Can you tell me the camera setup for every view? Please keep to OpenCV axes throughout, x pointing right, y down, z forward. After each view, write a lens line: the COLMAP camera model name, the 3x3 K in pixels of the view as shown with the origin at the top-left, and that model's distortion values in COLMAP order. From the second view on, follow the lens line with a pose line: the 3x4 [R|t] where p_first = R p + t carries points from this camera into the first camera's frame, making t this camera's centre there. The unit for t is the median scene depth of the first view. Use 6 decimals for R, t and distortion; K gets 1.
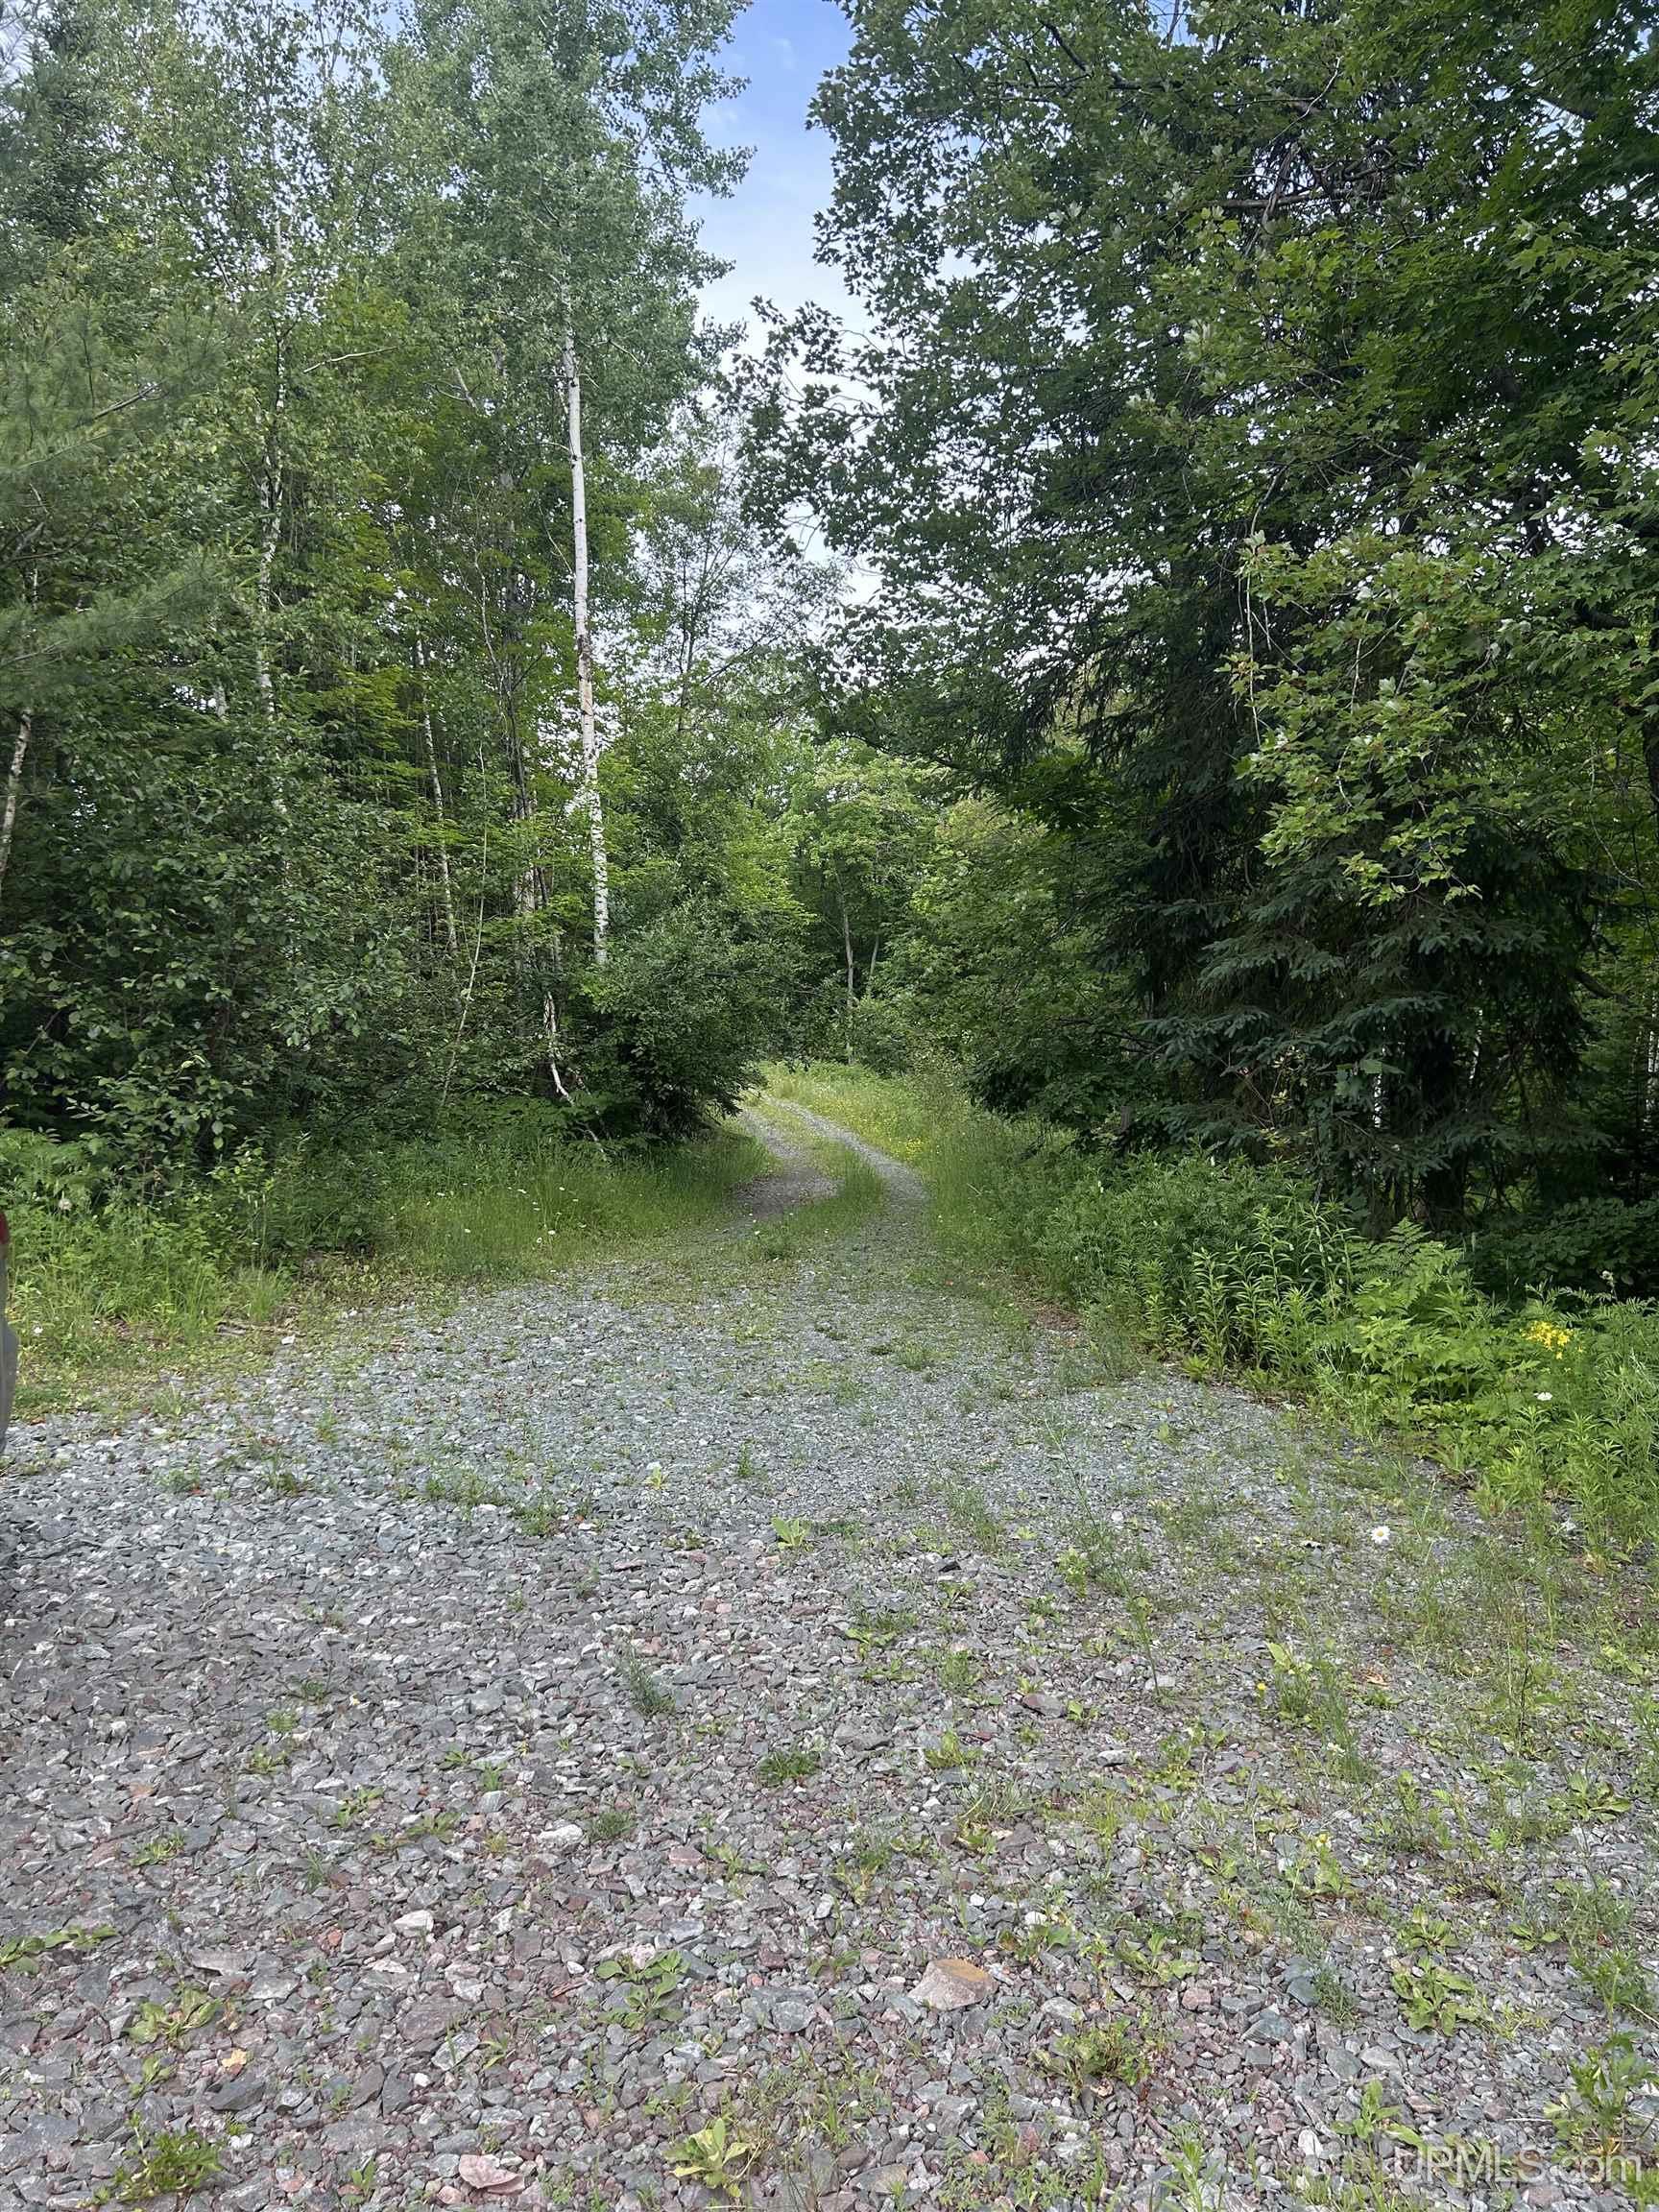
lens RADIAL K [[1671.5, 0, 826.9], [0, 1671.5, 1105.8], [0, 0, 1]] dist [0.011598, -0.010728]
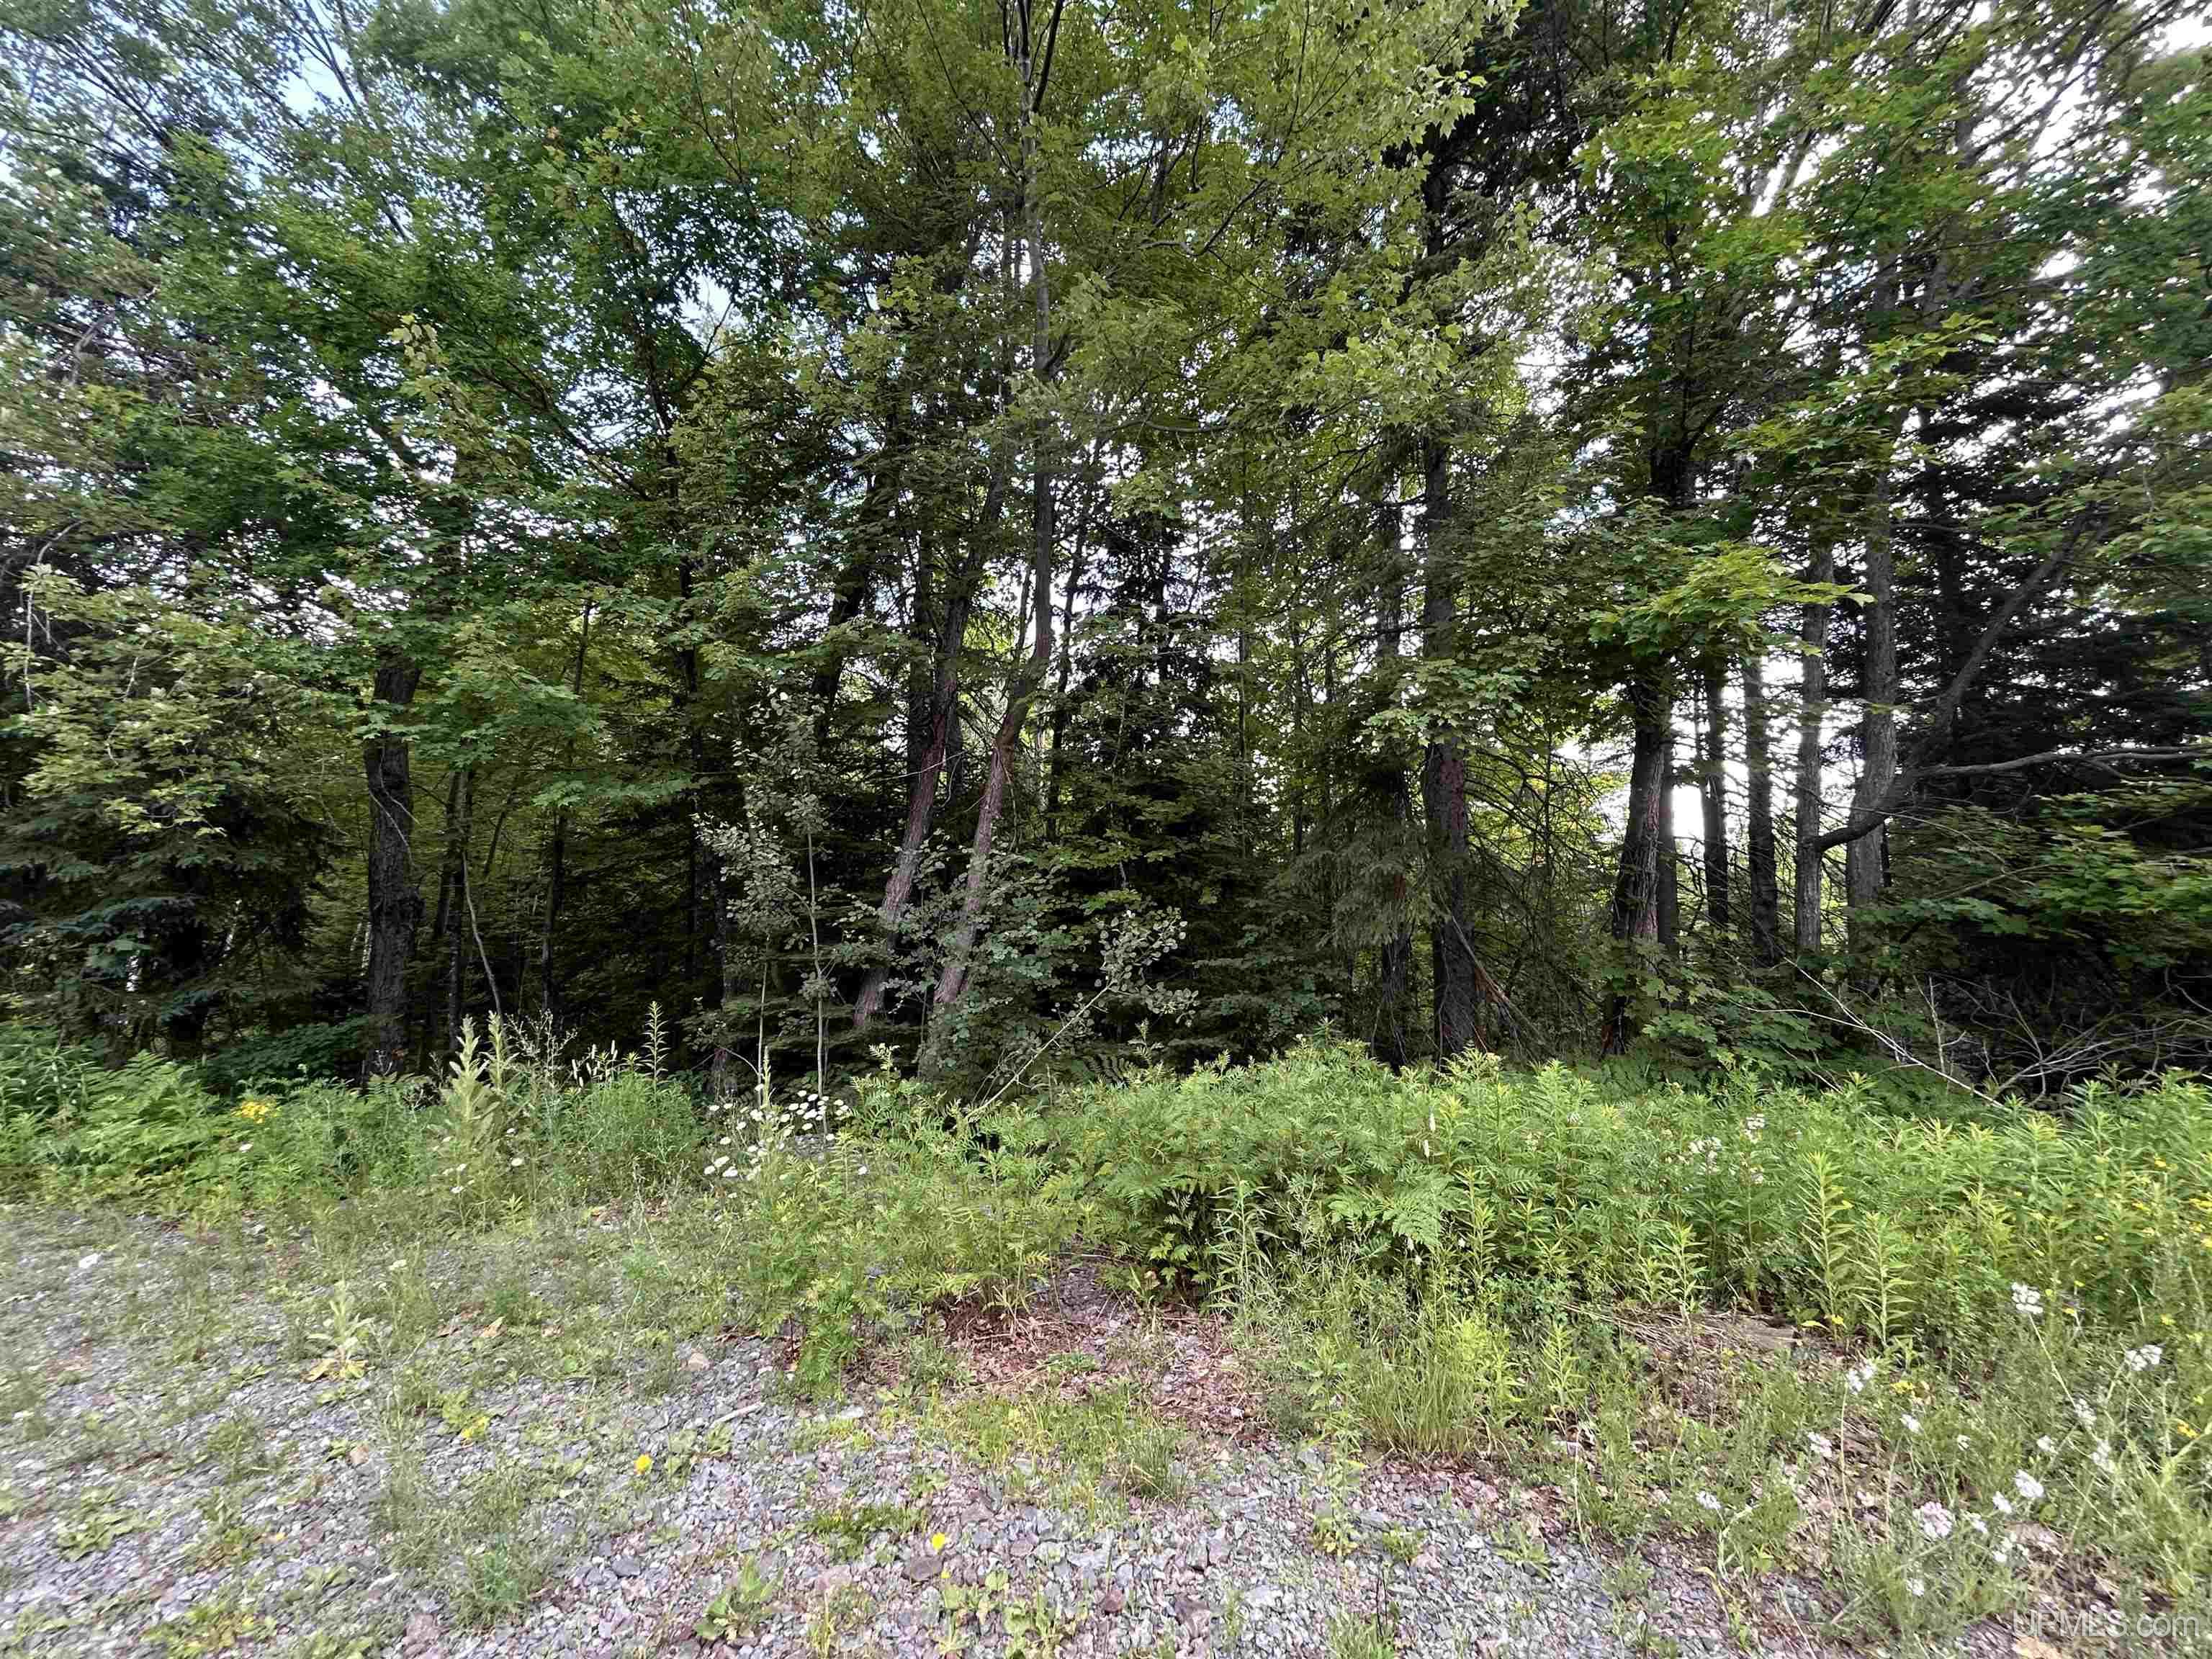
lens RADIAL K [[901.8, 0, 1098.7], [0, 901.8, 832.9], [0, 0, 1]] dist [0.000405, -0.000881]
pose [[0.426652, 0.097910, 0.899101, -0.024063], [0.032508, 0.991820, -0.123432, 0.005115], [-0.903832, 0.081890, 0.419979, -0.102449]]
